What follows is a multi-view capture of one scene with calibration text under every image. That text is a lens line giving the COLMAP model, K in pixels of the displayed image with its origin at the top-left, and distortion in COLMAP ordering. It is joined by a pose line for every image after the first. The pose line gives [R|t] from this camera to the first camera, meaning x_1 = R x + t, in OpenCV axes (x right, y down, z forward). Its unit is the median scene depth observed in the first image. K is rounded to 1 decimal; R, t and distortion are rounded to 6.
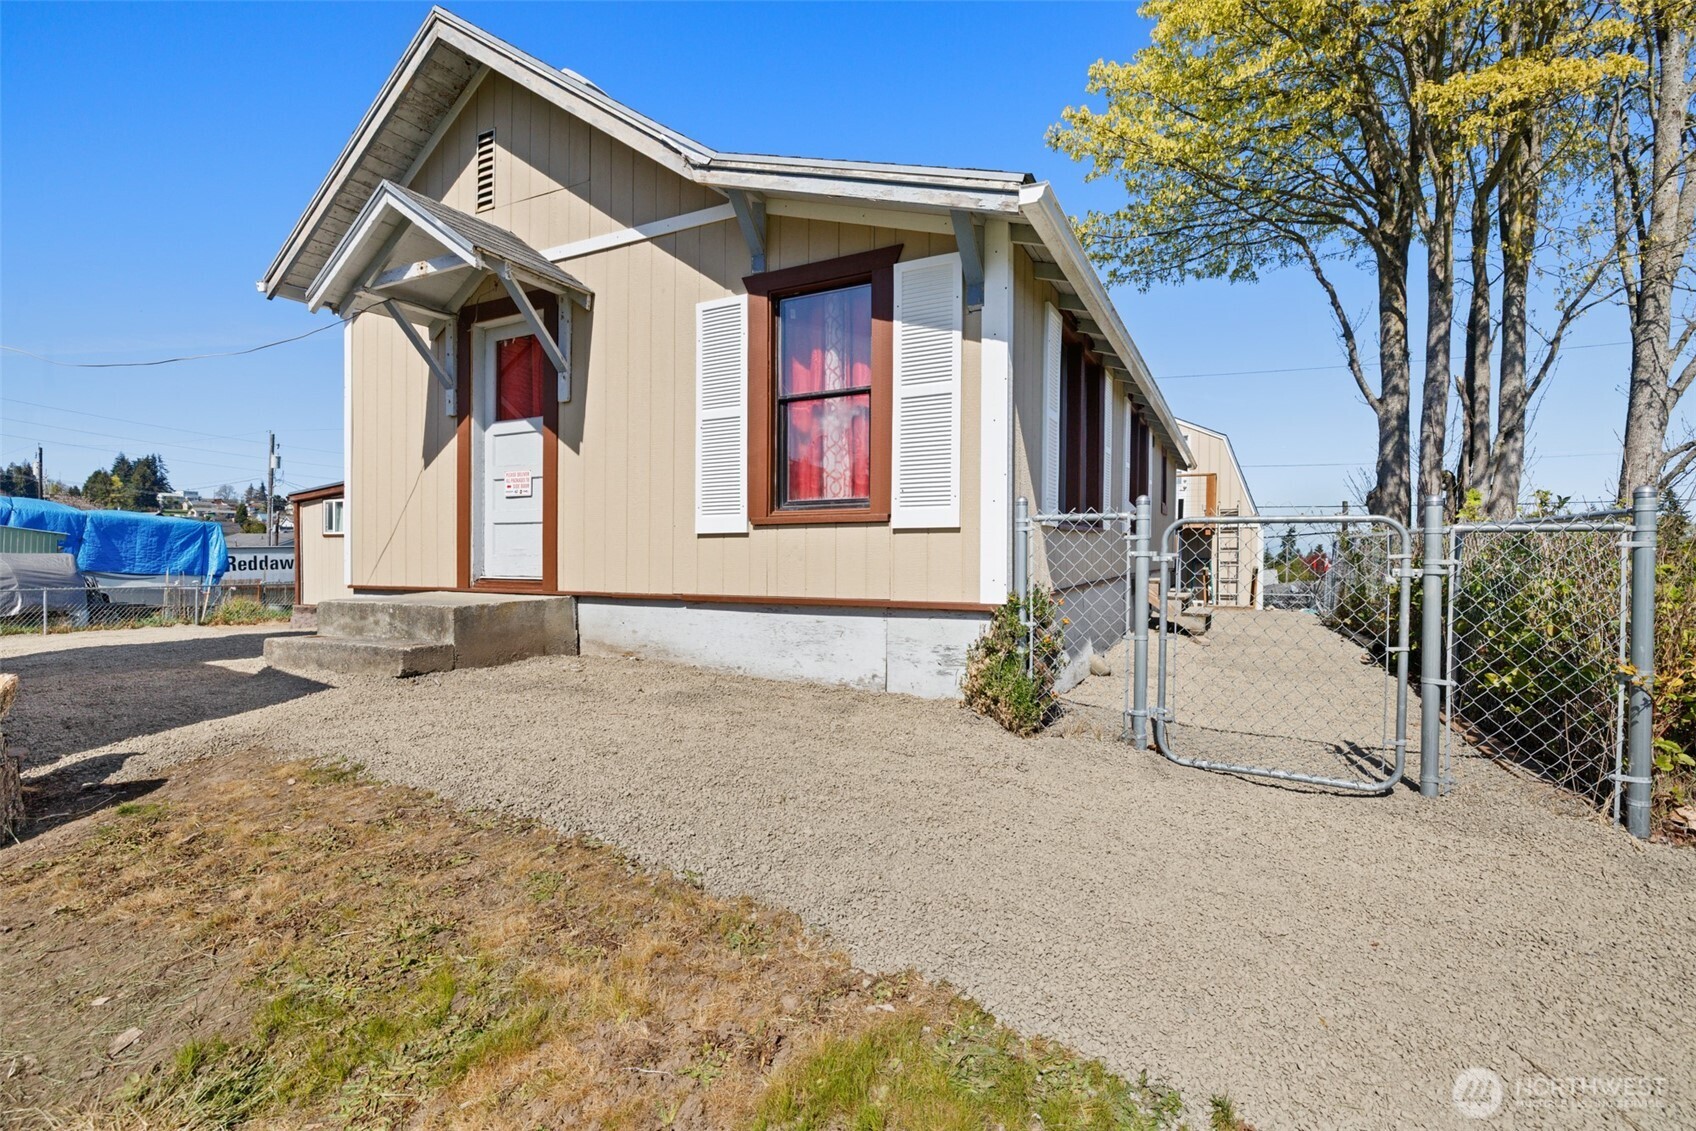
lens RADIAL K [[760.0, 0, 833.3], [0, 760.0, 556.0], [0, 0, 1]] dist [-0.004832, 0.000144]
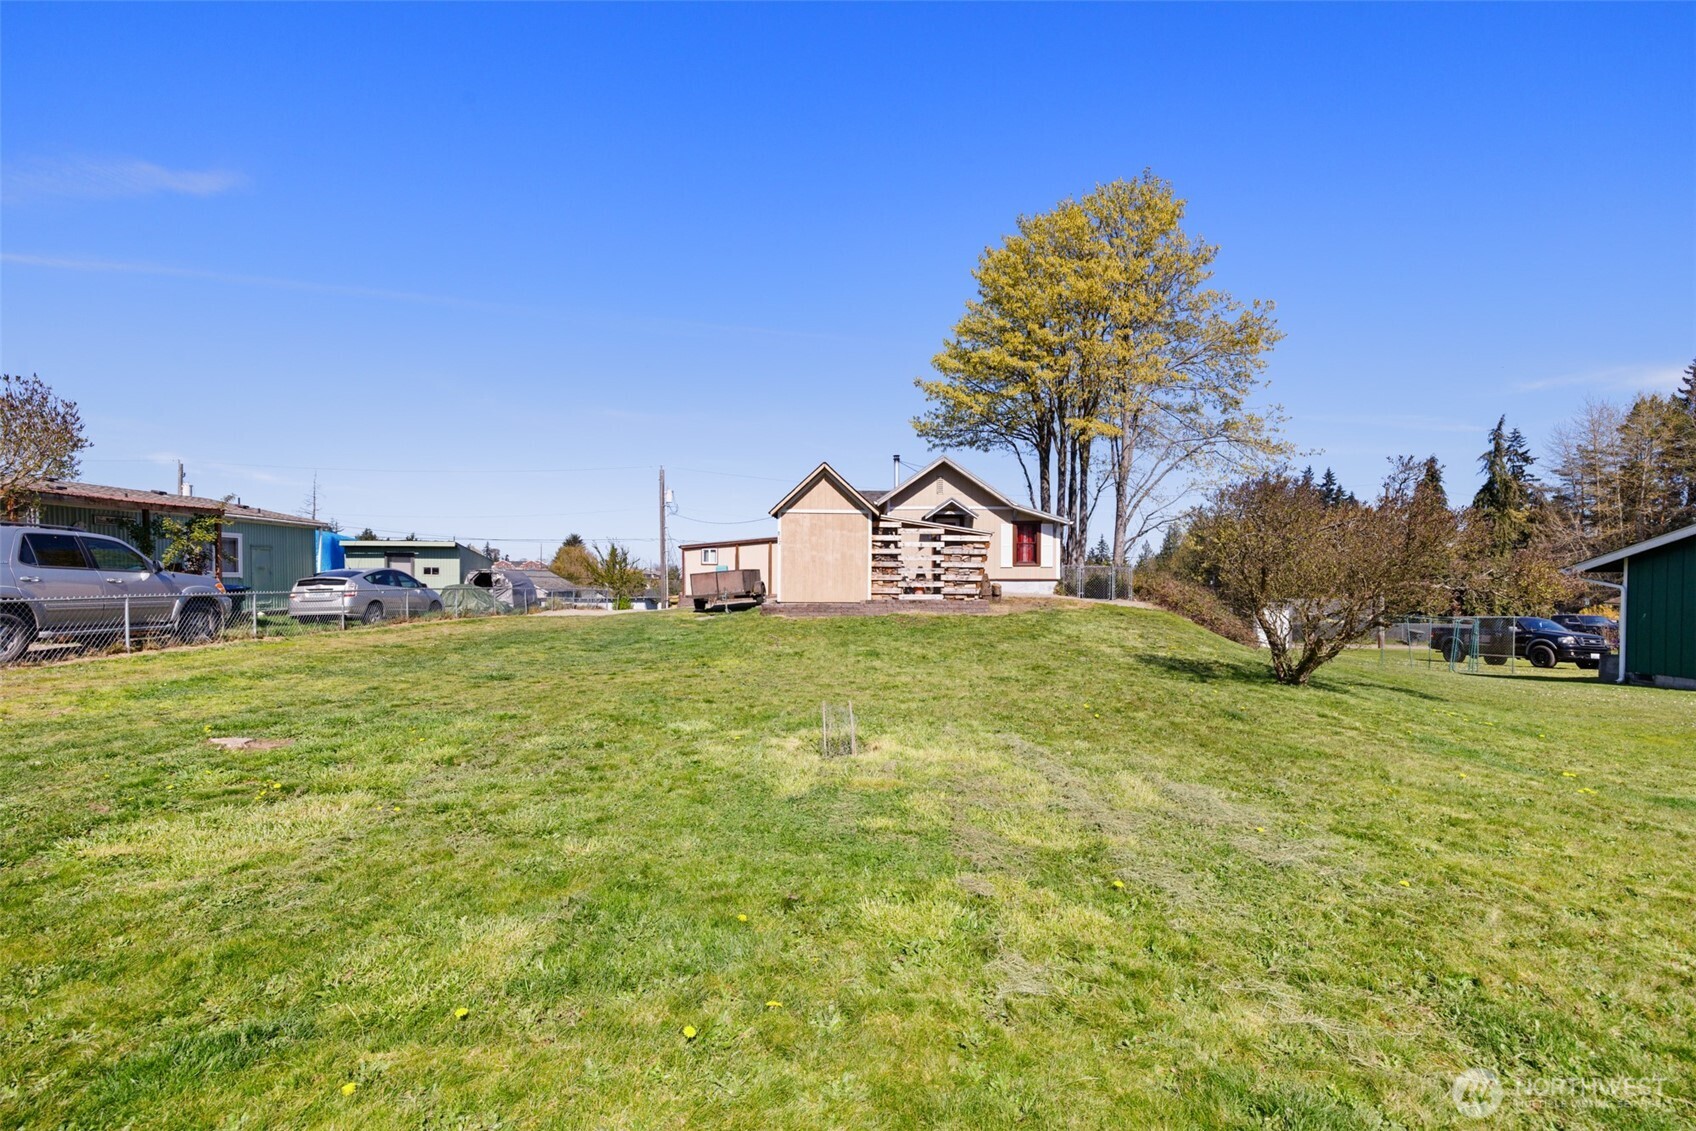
lens RADIAL K [[729.2, 0, 839.4], [0, 729.2, 564.3], [0, 0, 1]] dist [0.003810, 0.000132]
pose [[0.891437, 0.015888, 0.452865, -1.014734], [-0.001997, 0.999513, -0.031135, 0.031966], [-0.453140, 0.026850, 0.891035, -0.880800]]
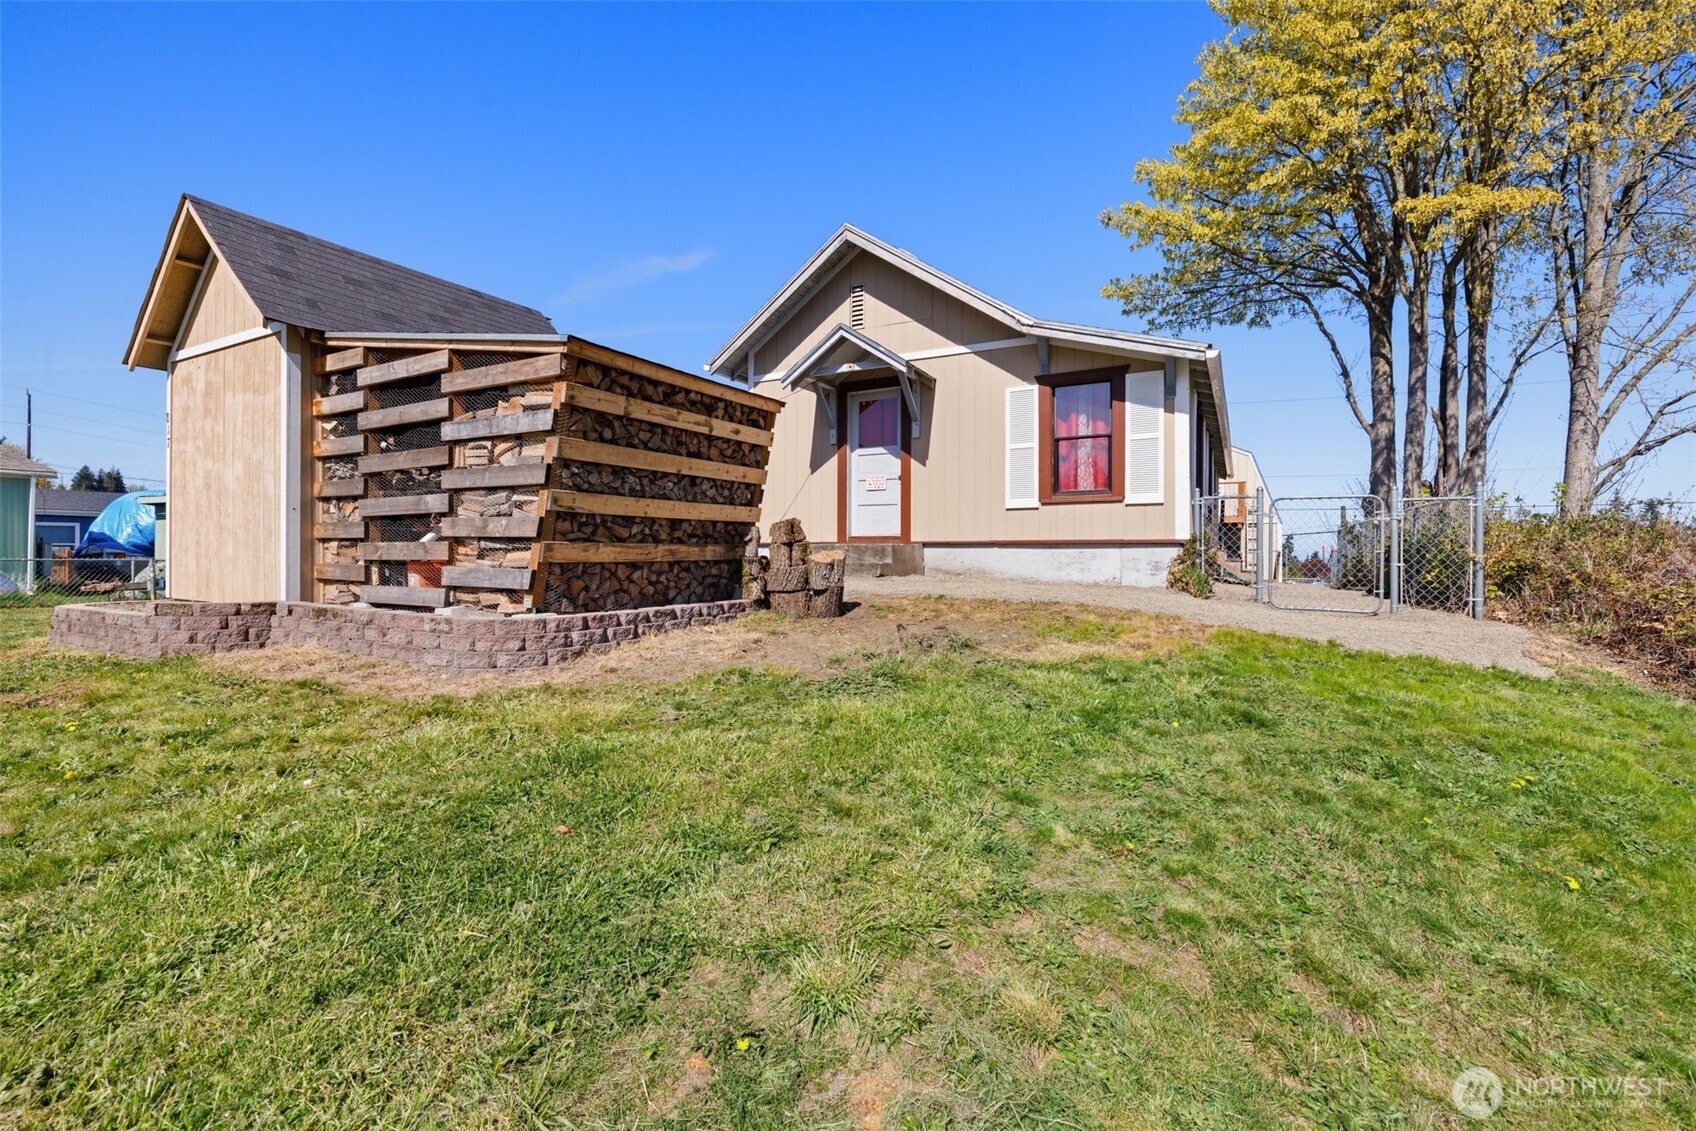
lens RADIAL K [[710.9, 0, 835.6], [0, 710.9, 540.8], [0, 0, 1]] dist [-0.000027, -0.001040]
pose [[0.999703, 0.006984, -0.023340, -0.162722], [-0.007622, 0.999597, -0.027344, 0.029841], [0.023140, 0.027514, 0.999354, -0.227117]]
